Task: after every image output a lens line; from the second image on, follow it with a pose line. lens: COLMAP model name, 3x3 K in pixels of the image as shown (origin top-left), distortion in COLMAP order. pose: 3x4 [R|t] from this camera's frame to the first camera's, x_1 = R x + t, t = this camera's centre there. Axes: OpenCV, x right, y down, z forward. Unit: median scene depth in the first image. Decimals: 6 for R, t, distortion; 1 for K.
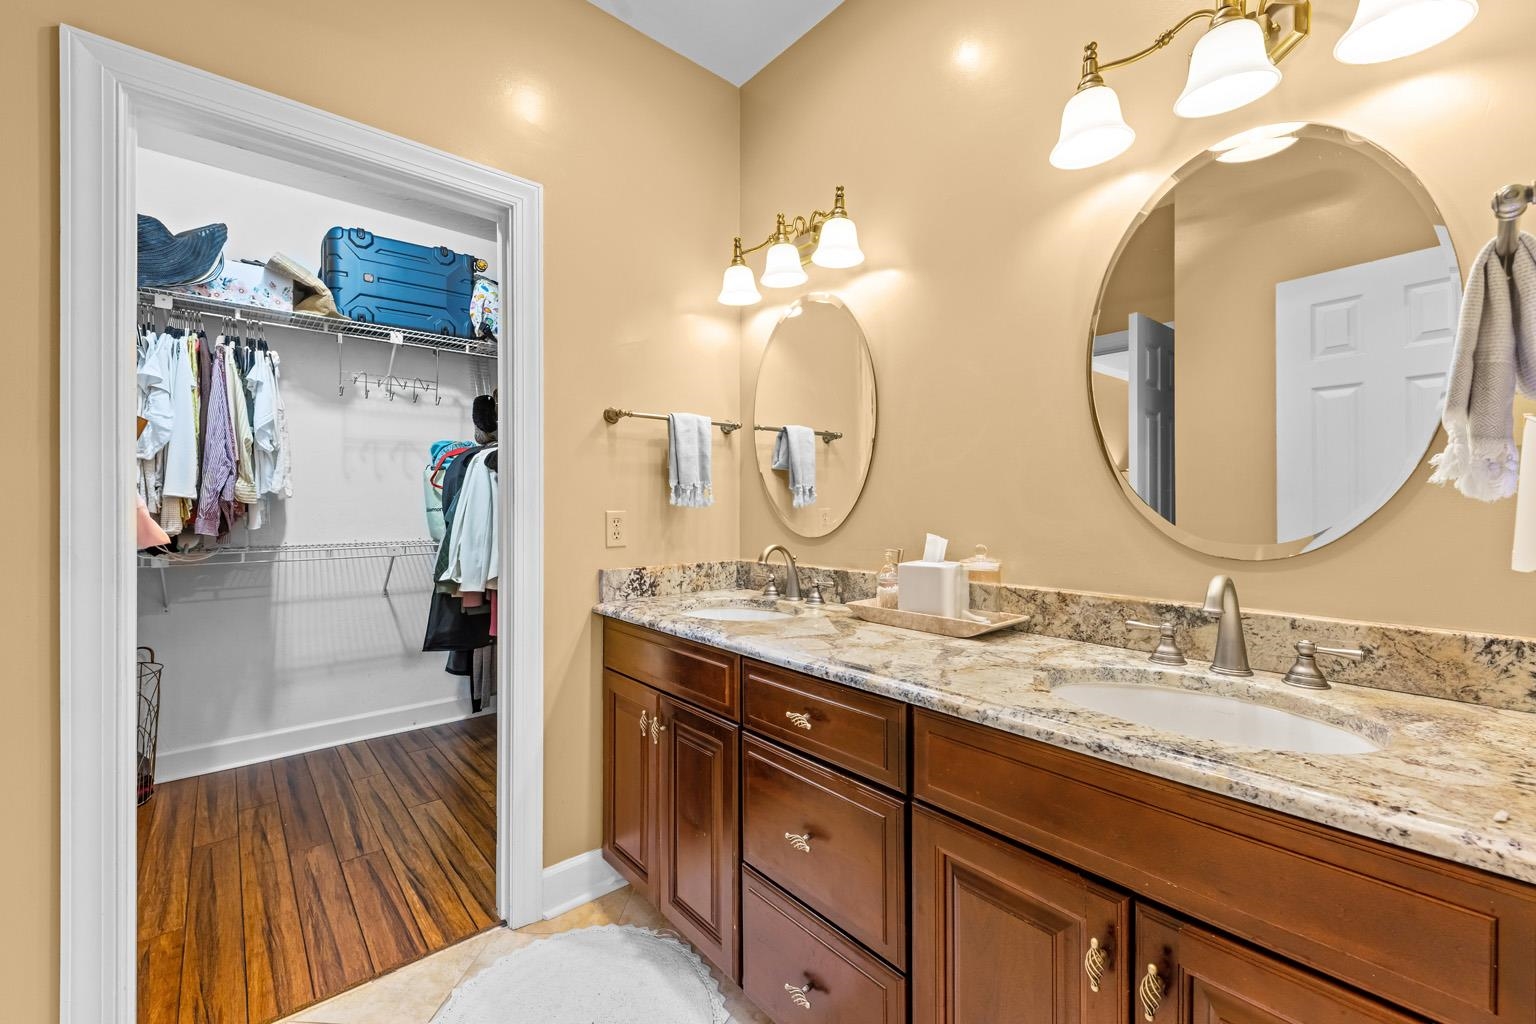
lens RADIAL K [[627.4, 0, 774.0], [0, 627.4, 494.8], [0, 0, 1]] dist [0.002669, -0.000065]
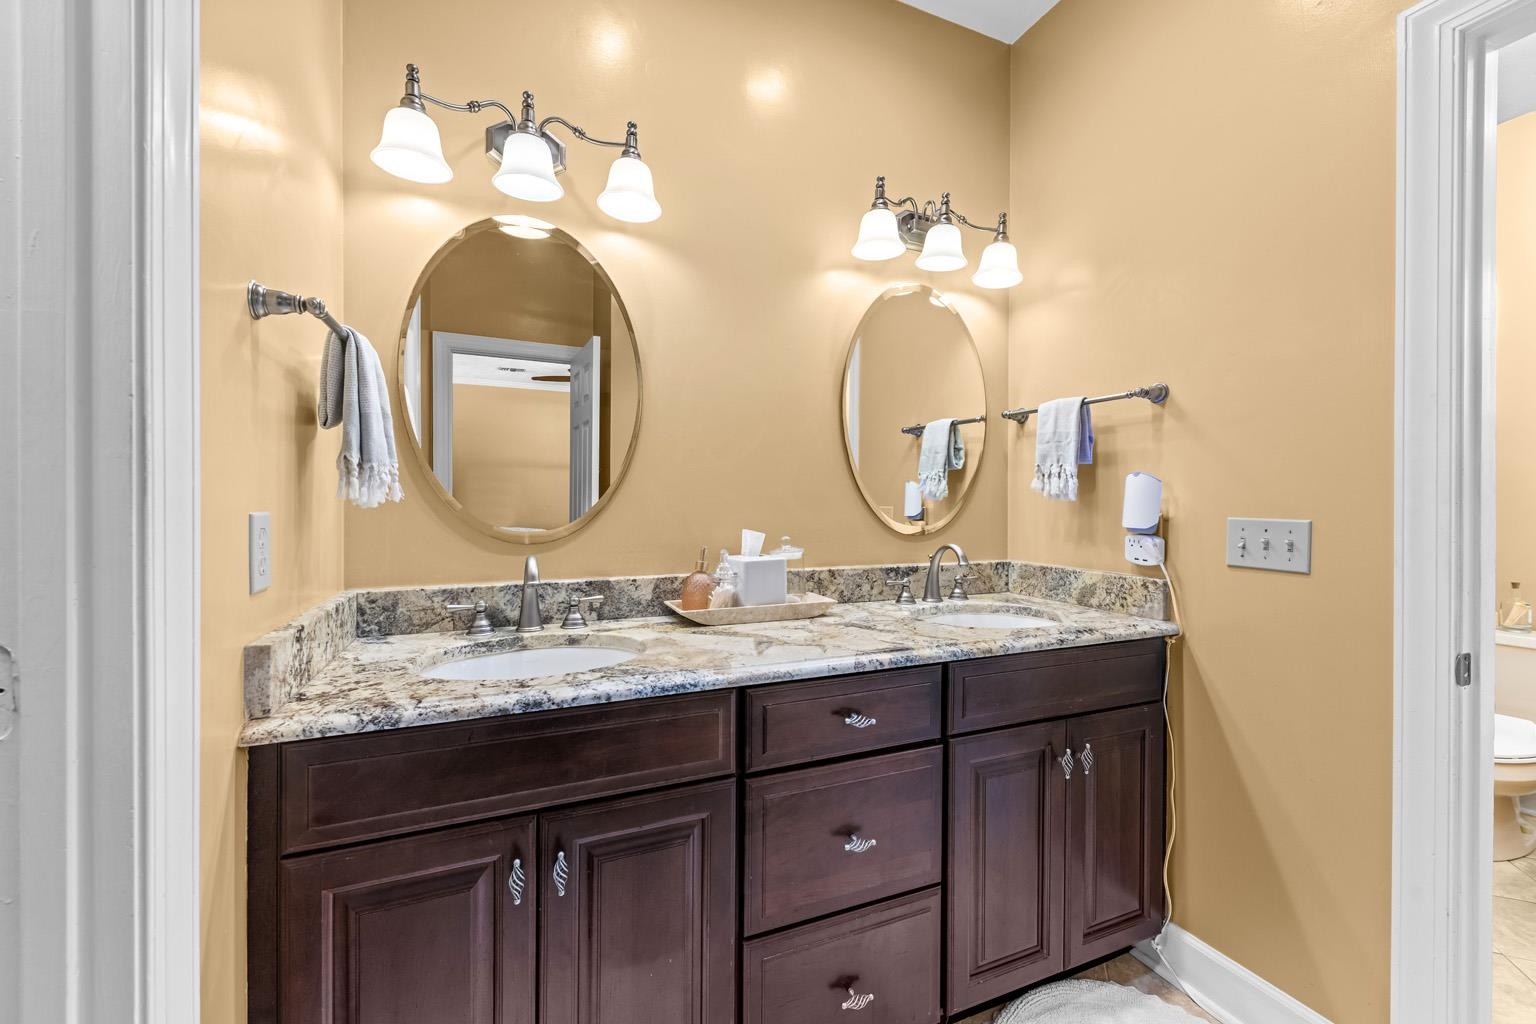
lens RADIAL K [[559.7, 0, 768.0], [0, 559.7, 512.0], [0, 0, 1]] dist [-0.001165, -0.000067]
pose [[0.339008, 0.002986, 0.940779, -0.683687], [-0.011810, 0.999930, 0.001082, 0.035711], [-0.940709, -0.011477, 0.339019, 0.723345]]
